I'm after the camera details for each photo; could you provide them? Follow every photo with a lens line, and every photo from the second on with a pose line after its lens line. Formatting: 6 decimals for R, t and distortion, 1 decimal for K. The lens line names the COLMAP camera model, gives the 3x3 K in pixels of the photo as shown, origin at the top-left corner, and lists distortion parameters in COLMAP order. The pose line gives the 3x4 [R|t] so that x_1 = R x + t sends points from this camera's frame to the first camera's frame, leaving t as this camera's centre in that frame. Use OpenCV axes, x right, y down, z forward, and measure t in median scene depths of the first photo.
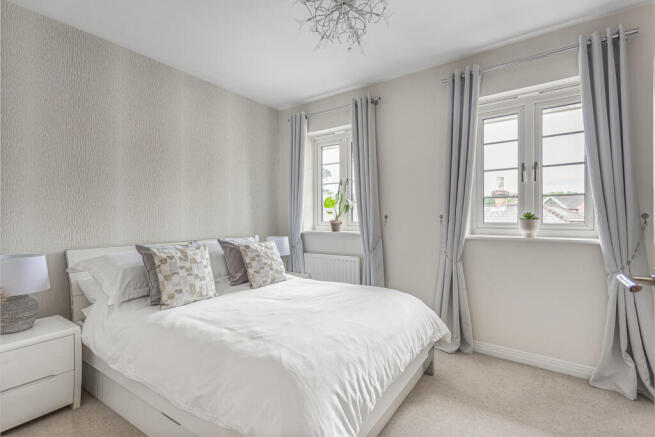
lens RADIAL K [[308.3, 0, 329.0], [0, 308.3, 217.6], [0, 0, 1]] dist [0.001718, 0.000824]
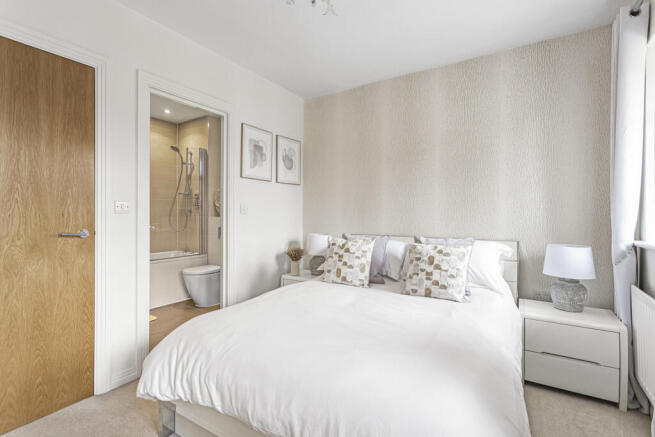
lens RADIAL K [[305.5, 0, 327.5], [0, 305.5, 218.5], [0, 0, 1]] dist [-0.018879, 0.000430]
pose [[0.029098, 0.024660, -0.999272, 0.525384], [0.005154, 0.999679, 0.024820, -0.009279], [0.999563, -0.005872, 0.028961, 0.635258]]
